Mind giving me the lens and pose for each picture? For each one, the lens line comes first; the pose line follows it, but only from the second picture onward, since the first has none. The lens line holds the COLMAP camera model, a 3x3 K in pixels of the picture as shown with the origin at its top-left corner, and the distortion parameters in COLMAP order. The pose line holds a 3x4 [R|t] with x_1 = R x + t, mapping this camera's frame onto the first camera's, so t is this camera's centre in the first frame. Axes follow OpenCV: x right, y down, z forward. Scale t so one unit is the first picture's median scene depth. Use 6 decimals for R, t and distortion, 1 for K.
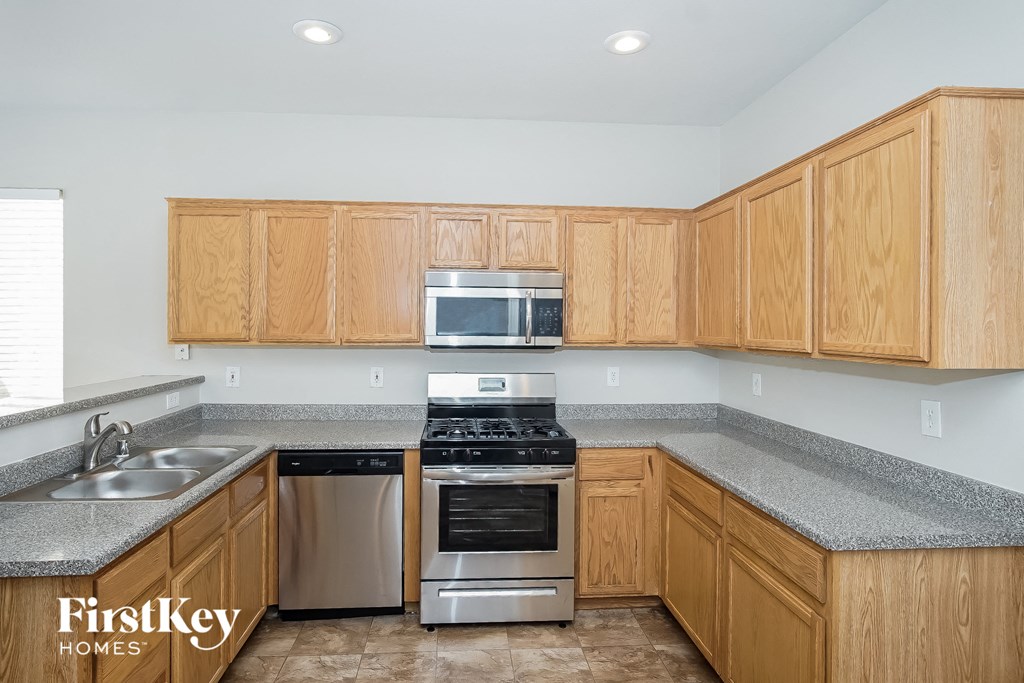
lens RADIAL K [[552.6, 0, 513.7], [0, 552.6, 327.9], [0, 0, 1]] dist [-0.002131, -0.000509]
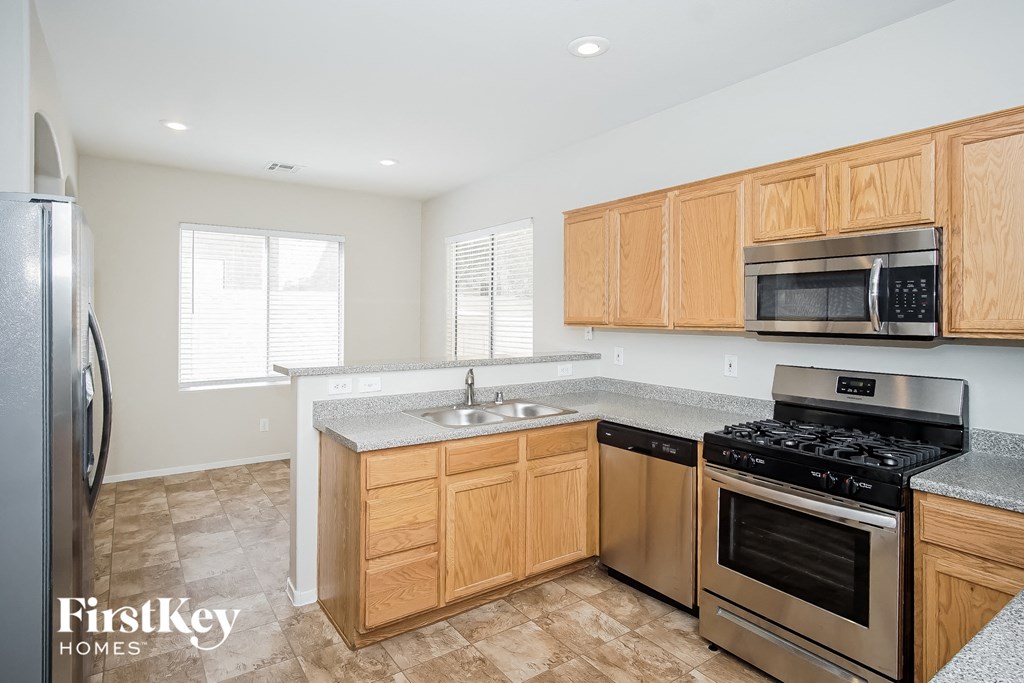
lens RADIAL K [[555.8, 0, 511.1], [0, 555.8, 313.8], [0, 0, 1]] dist [-0.000016, -0.000334]
pose [[0.513374, -0.007456, -0.858133, 0.411691], [-0.005407, 0.999914, -0.011922, 0.016802], [0.858148, 0.010760, 0.513289, 0.229302]]
